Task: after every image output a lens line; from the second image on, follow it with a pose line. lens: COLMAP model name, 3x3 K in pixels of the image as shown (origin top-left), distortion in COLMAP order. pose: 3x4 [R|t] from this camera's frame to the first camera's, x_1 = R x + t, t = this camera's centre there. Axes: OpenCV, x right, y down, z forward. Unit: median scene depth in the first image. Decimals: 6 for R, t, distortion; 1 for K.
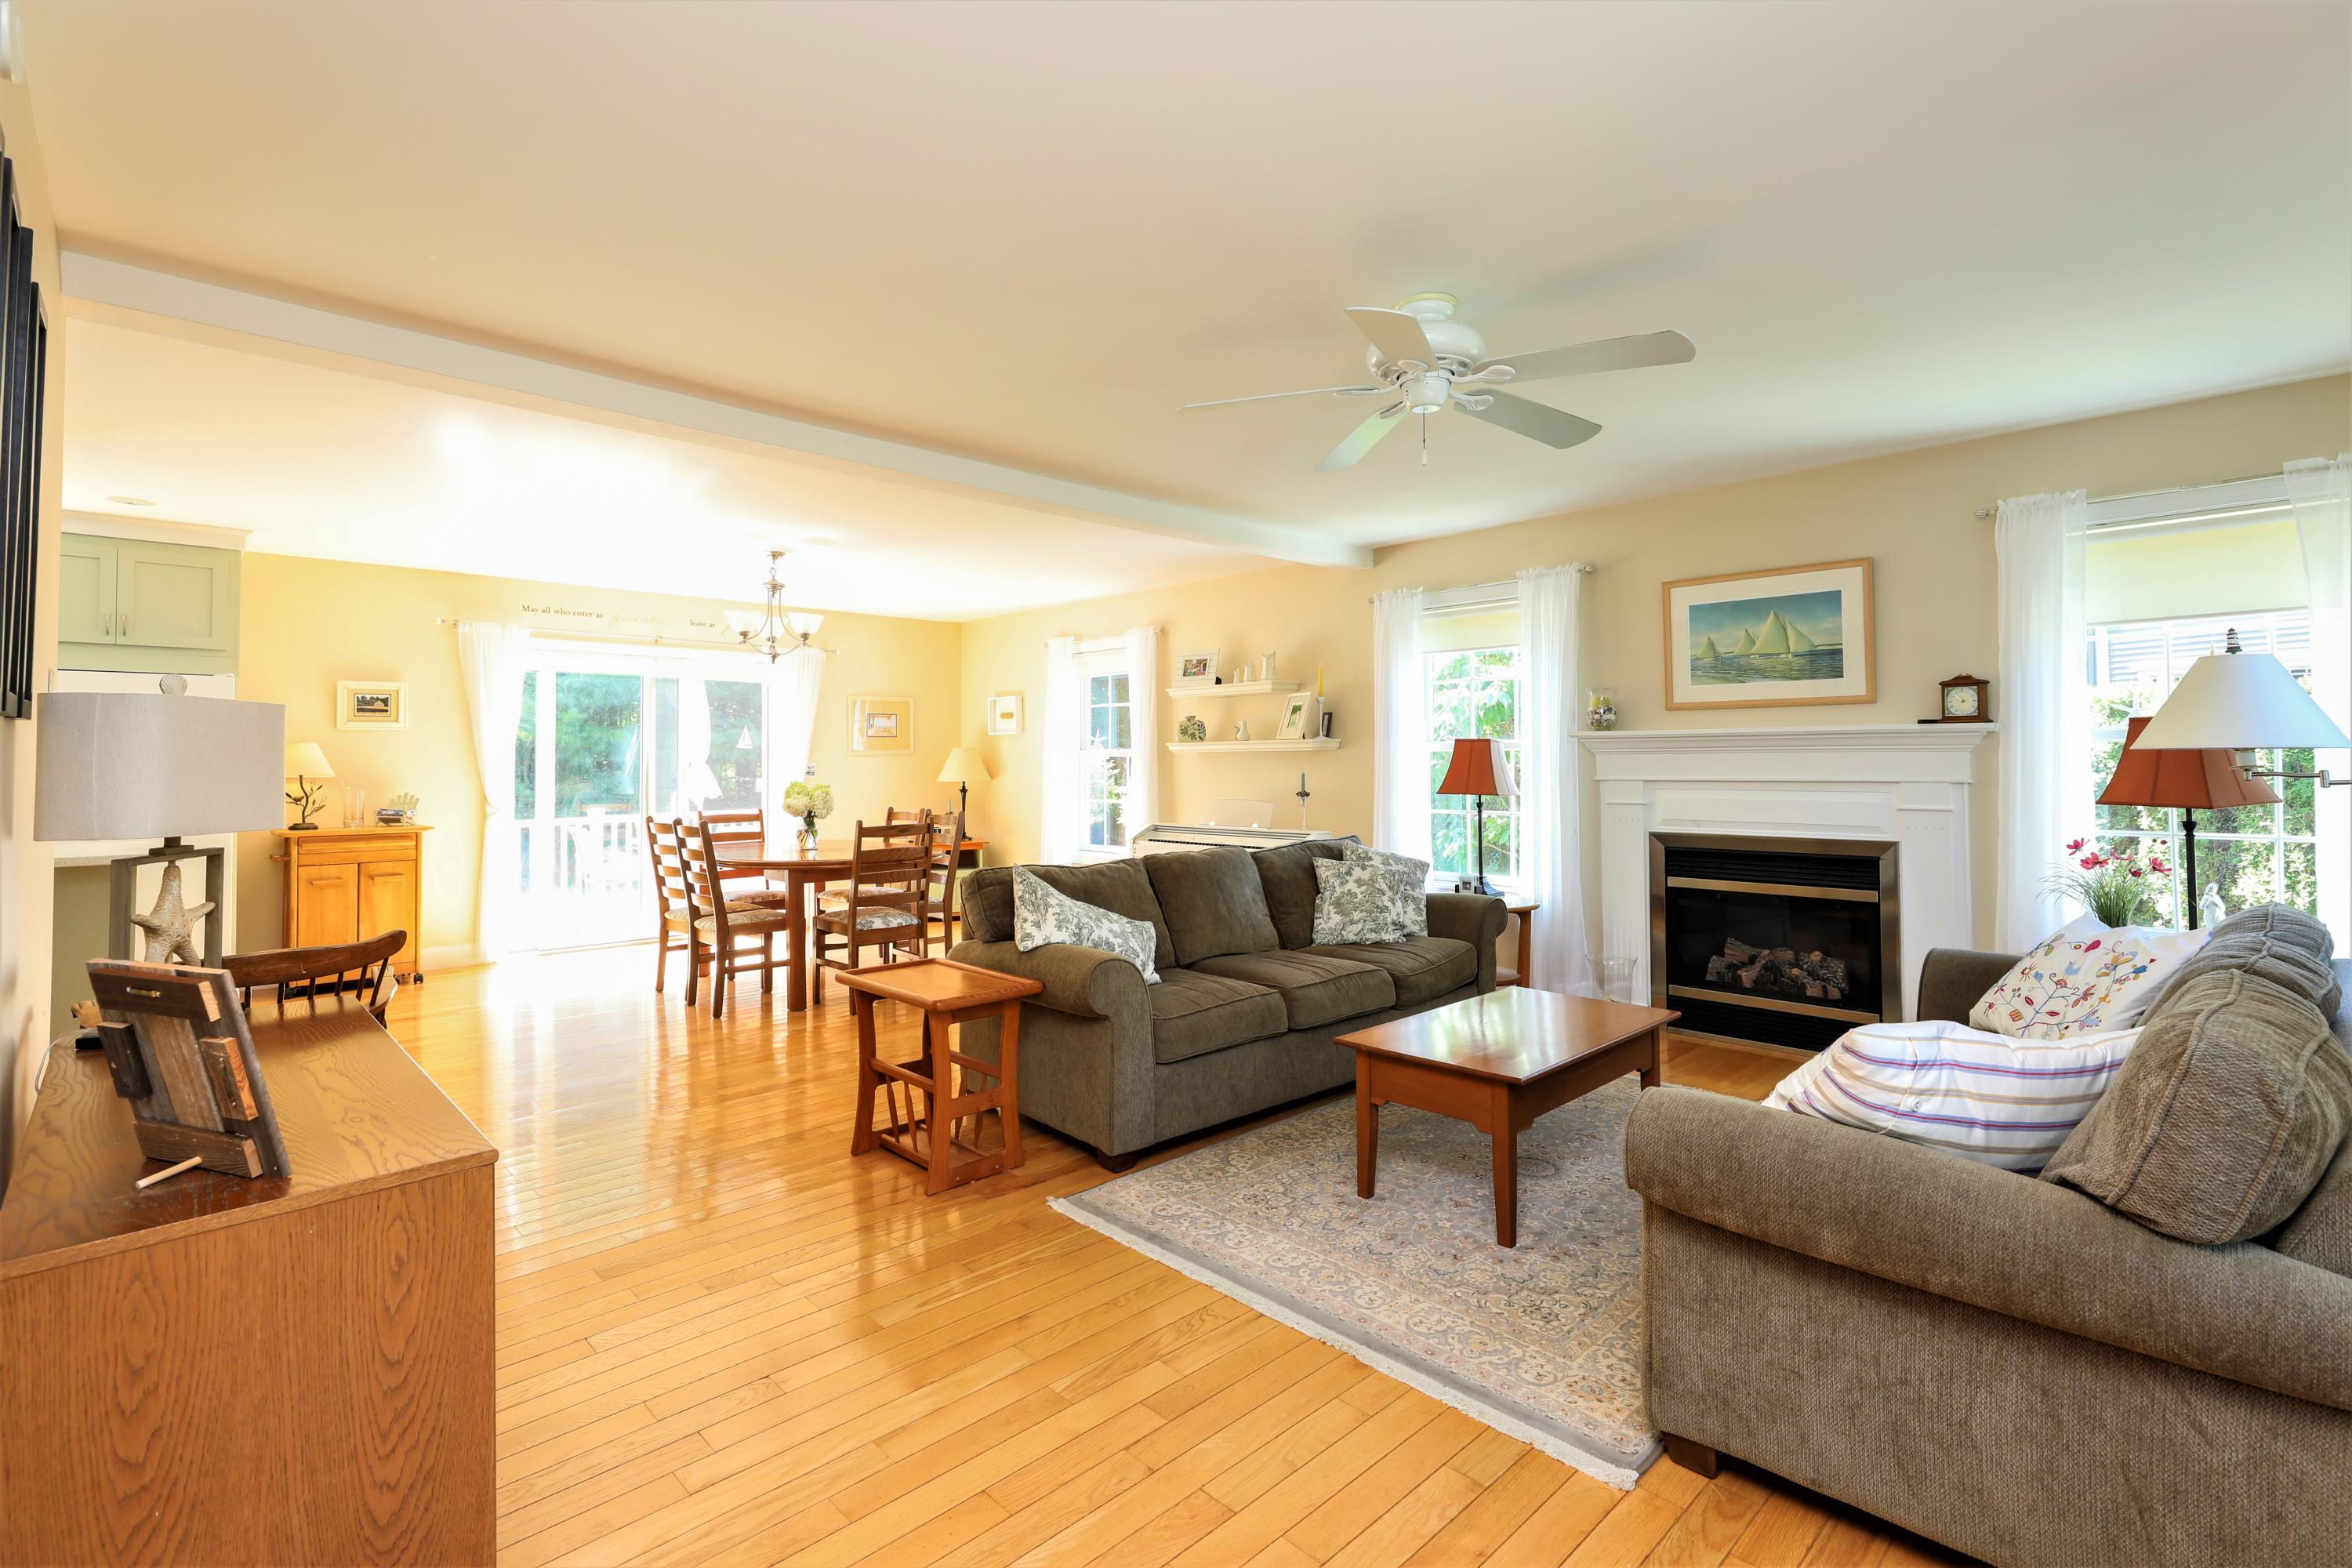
lens RADIAL K [[1071.2, 0, 1182.0], [0, 1071.2, 731.9], [0, 0, 1]] dist [0.003660, -0.000417]
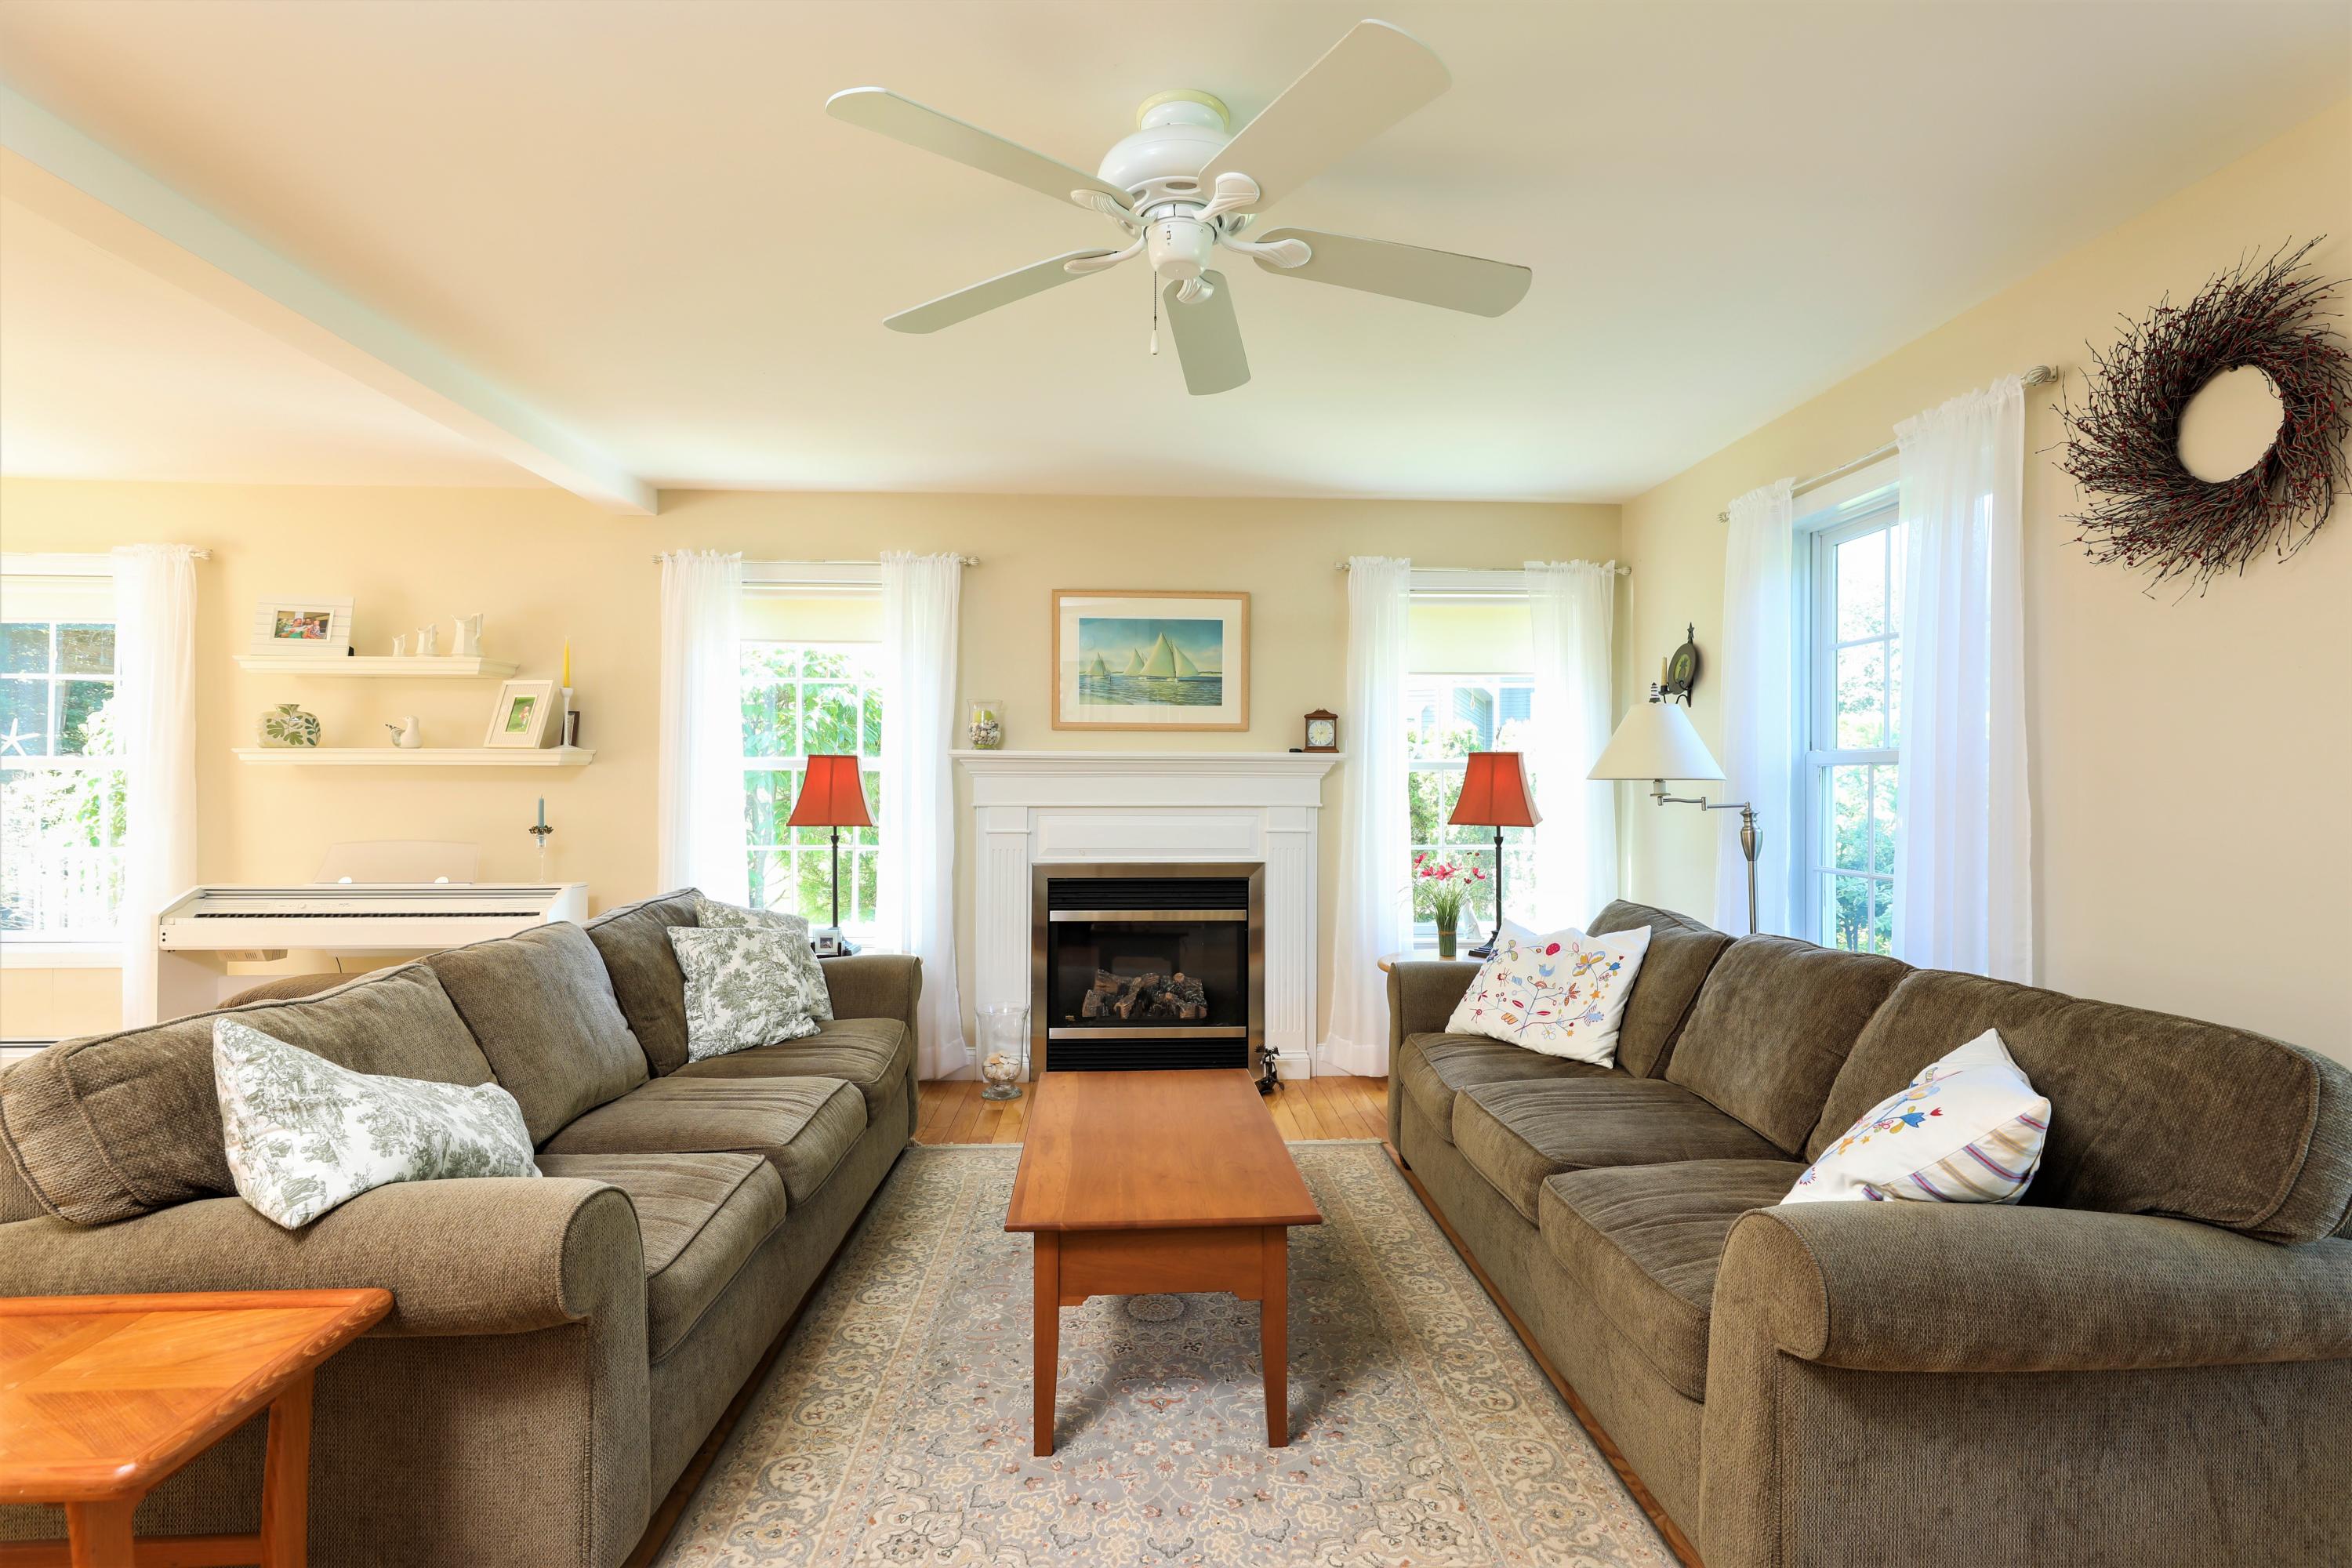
lens RADIAL K [[1071.2, 0, 1186.5], [0, 1071.2, 777.1], [0, 0, 1]] dist [0.003660, -0.000417]
pose [[0.658021, 0.011679, 0.752909, -0.167594], [-0.028551, 0.999548, 0.009448, 0.008848], [-0.752458, -0.027713, 0.658056, 0.322526]]
